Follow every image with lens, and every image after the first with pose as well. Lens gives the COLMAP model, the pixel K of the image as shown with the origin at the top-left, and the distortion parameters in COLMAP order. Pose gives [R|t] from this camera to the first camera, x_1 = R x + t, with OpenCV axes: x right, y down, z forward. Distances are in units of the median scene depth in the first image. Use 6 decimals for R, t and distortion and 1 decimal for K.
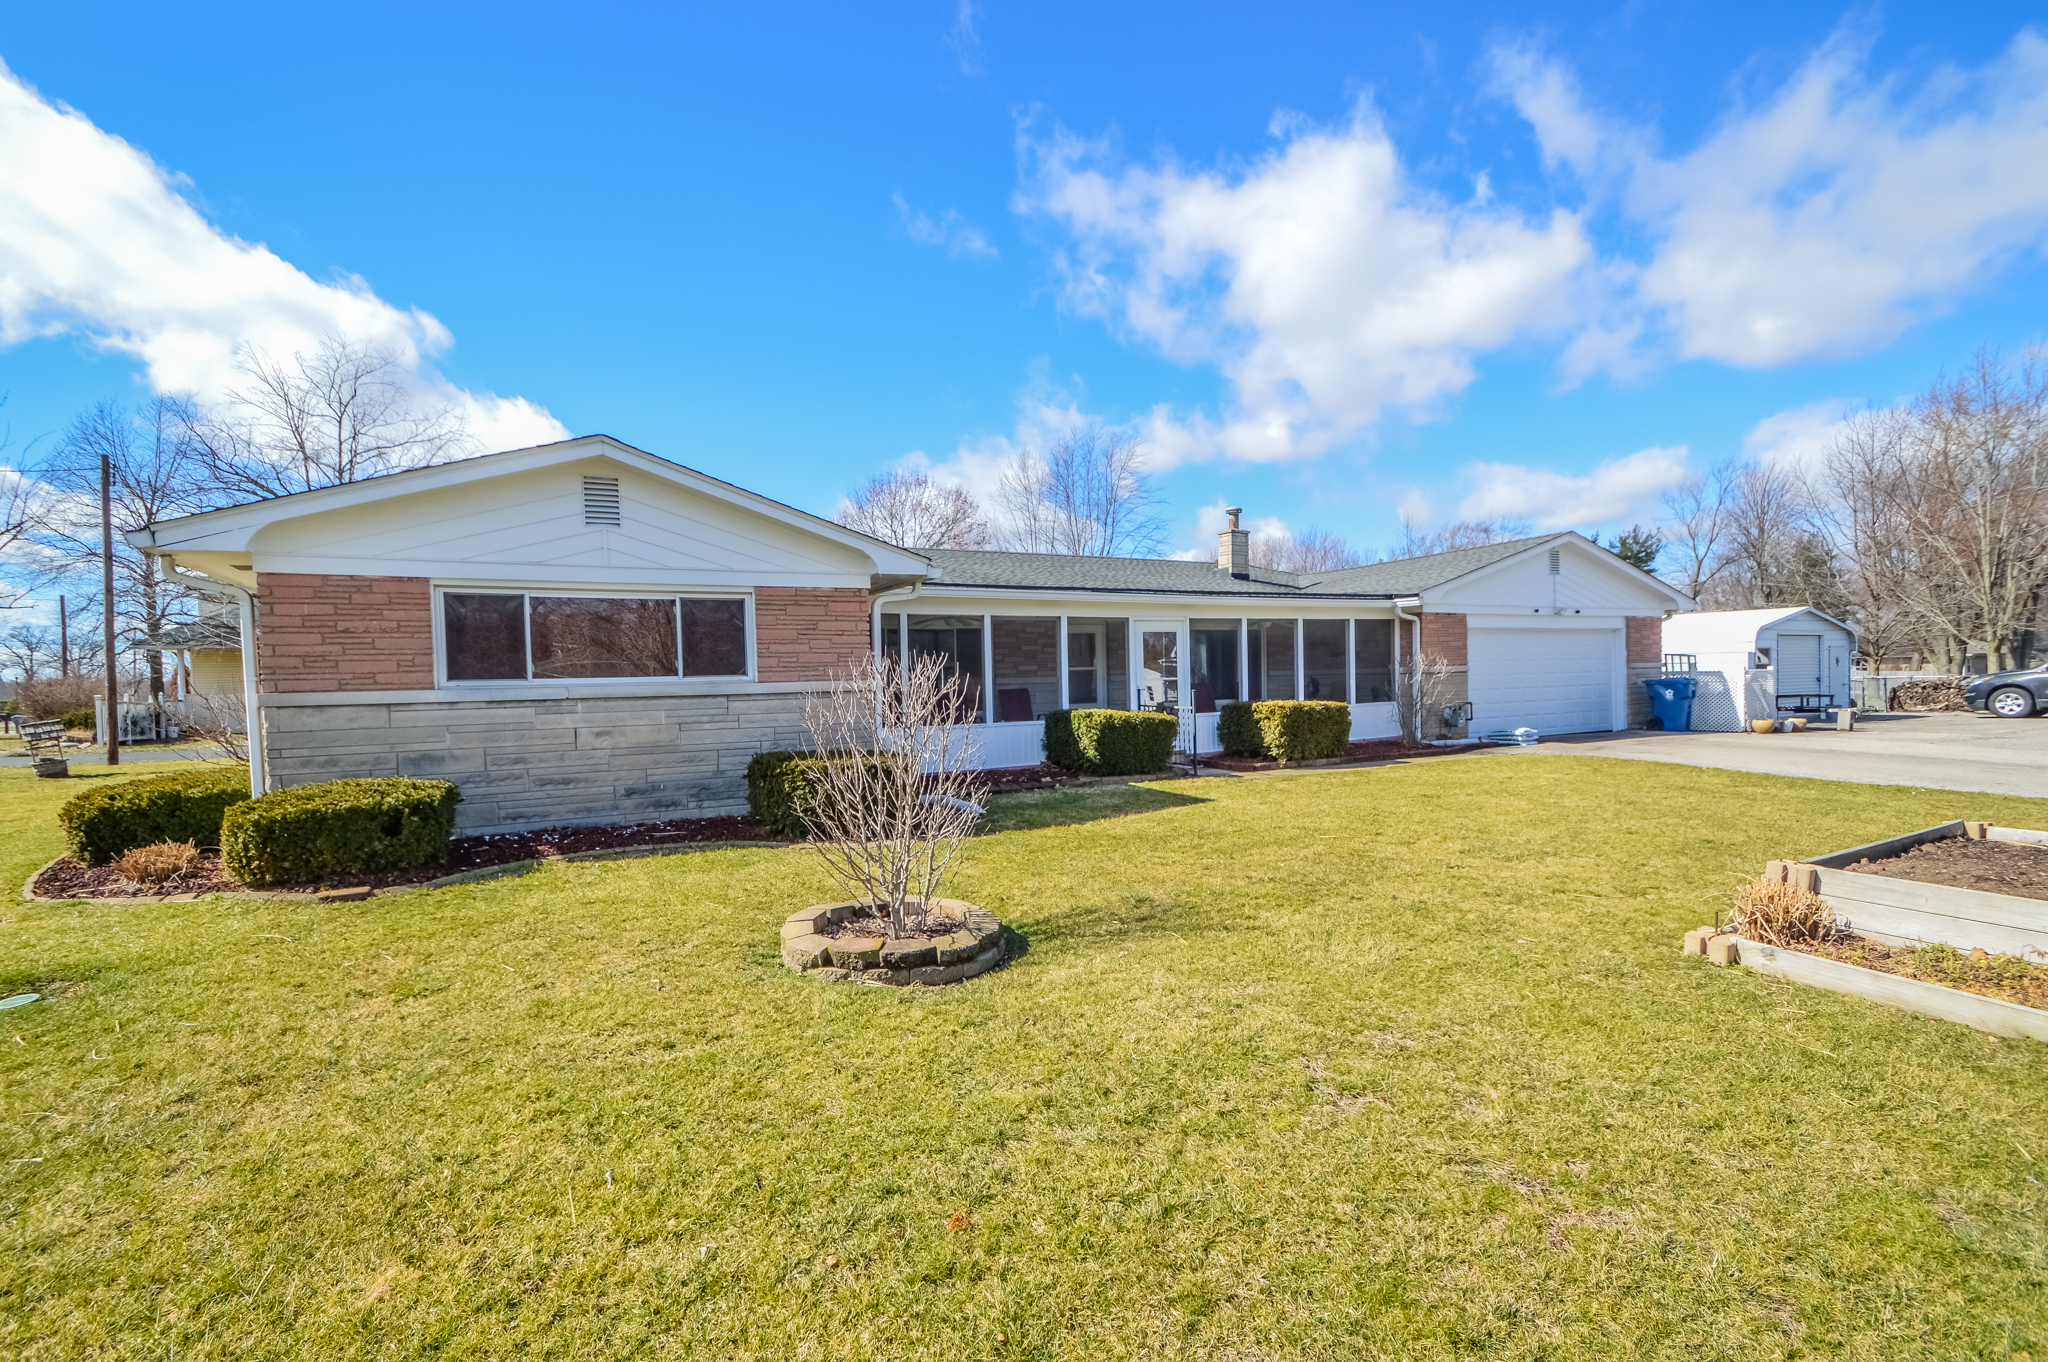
lens RADIAL K [[893.9, 0, 1016.3], [0, 893.9, 698.9], [0, 0, 1]] dist [-0.001620, -0.000749]
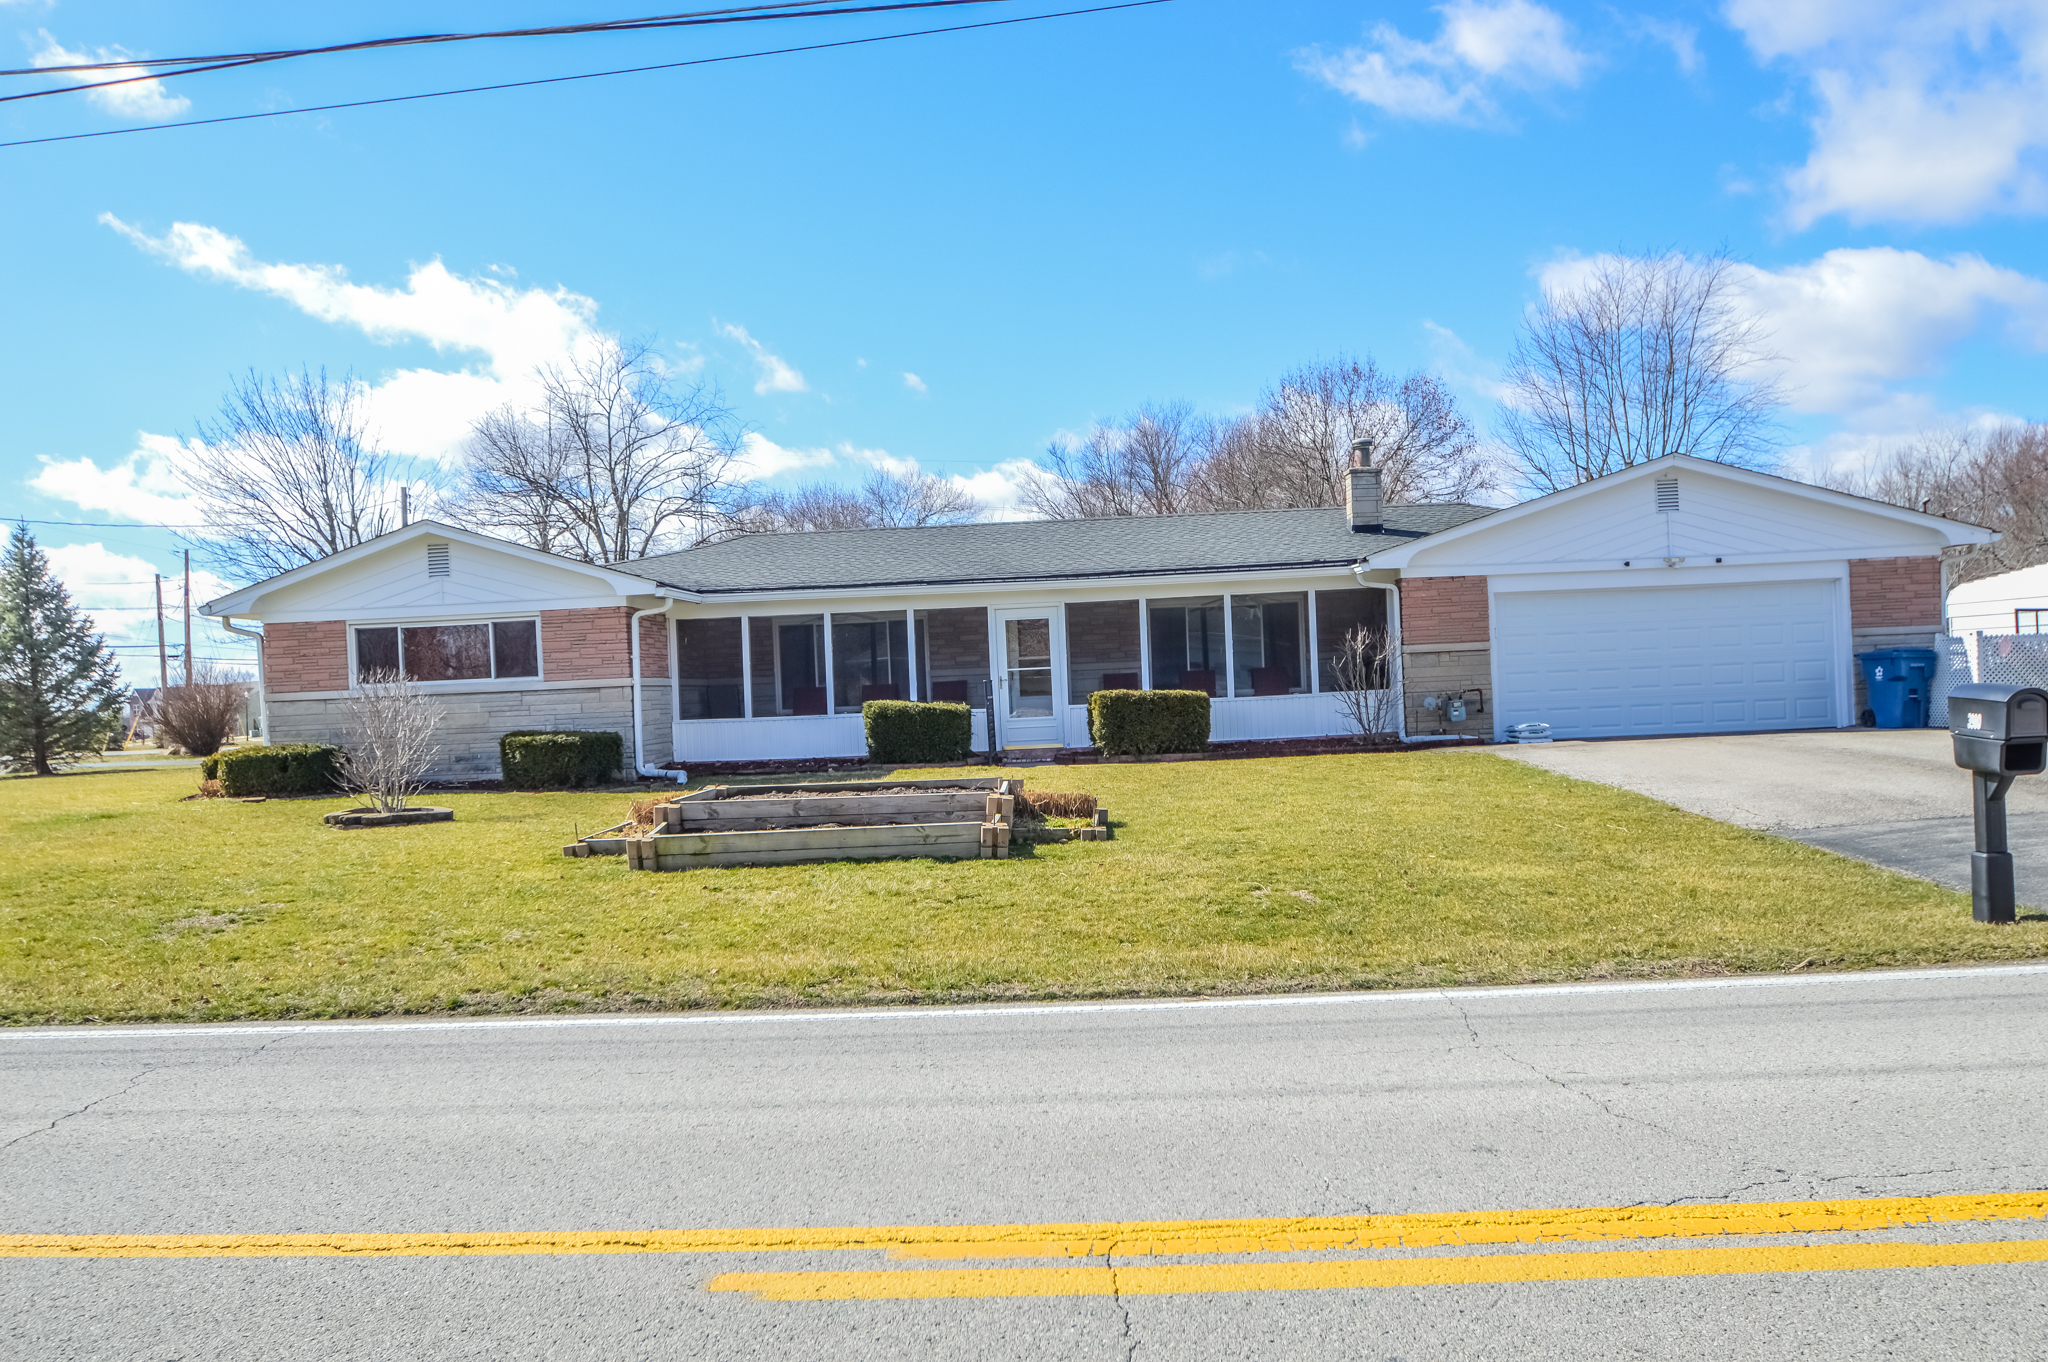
lens RADIAL K [[1463.1, 0, 1024.3], [0, 1463.1, 693.9], [0, 0, 1]] dist [-0.035660, 0.006329]
pose [[0.867546, -0.011243, -0.497230, 1.393180], [0.009995, 0.999937, -0.005170, 0.018313], [0.497257, -0.000485, 0.867603, -0.534005]]
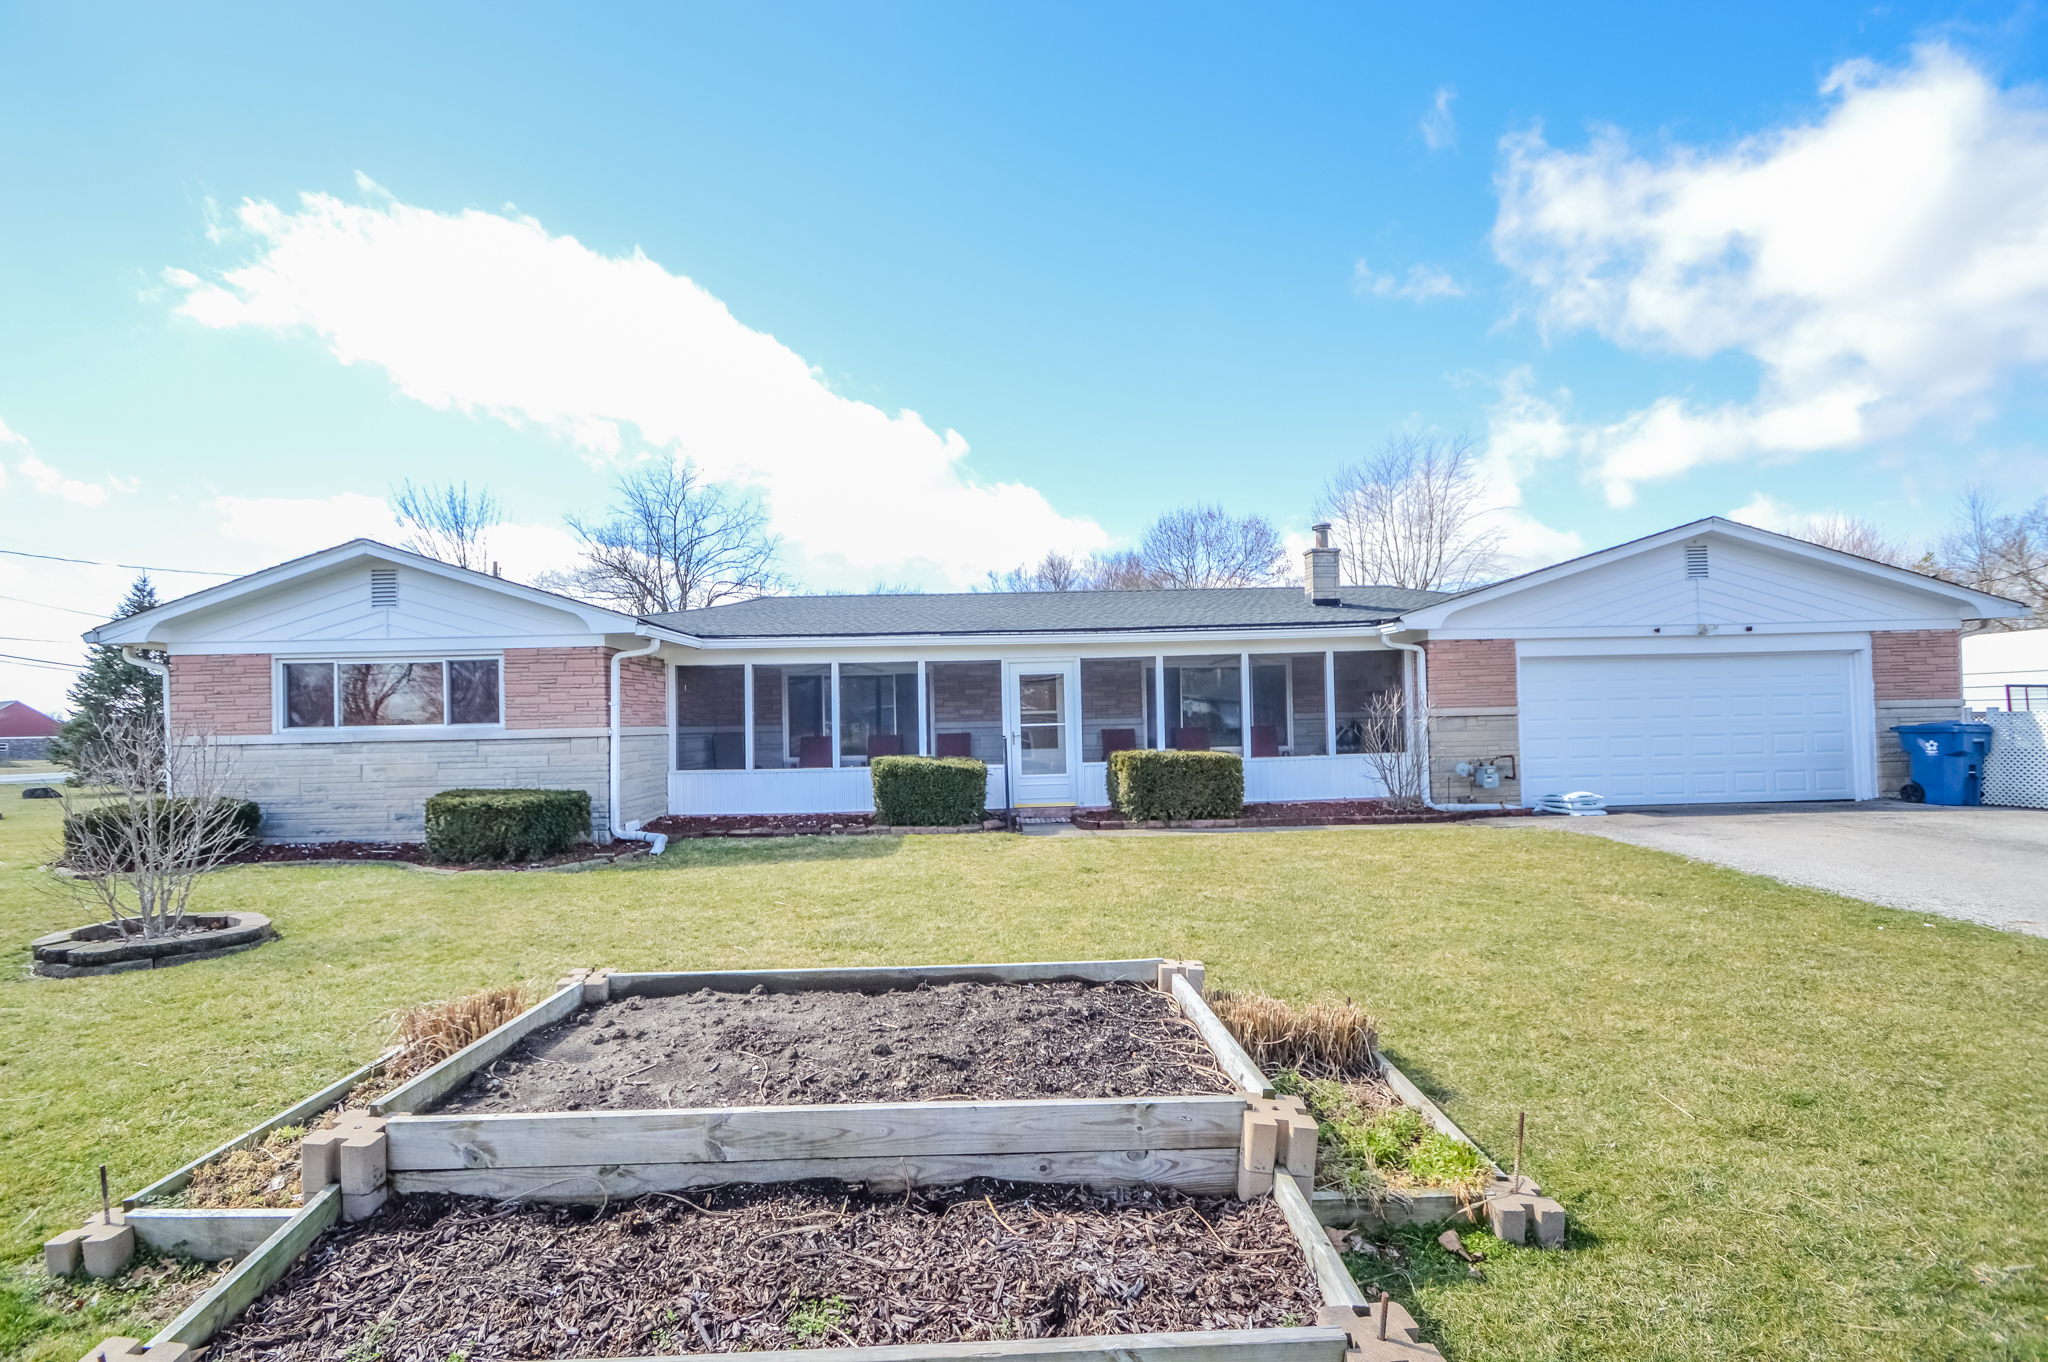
lens RADIAL K [[893.9, 0, 1016.3], [0, 893.9, 698.9], [0, 0, 1]] dist [-0.001620, -0.000749]
pose [[0.896840, -0.008495, -0.442273, 0.817643], [-0.009317, 0.999231, -0.038085, -0.019628], [0.442257, 0.038277, 0.896071, 0.229986]]
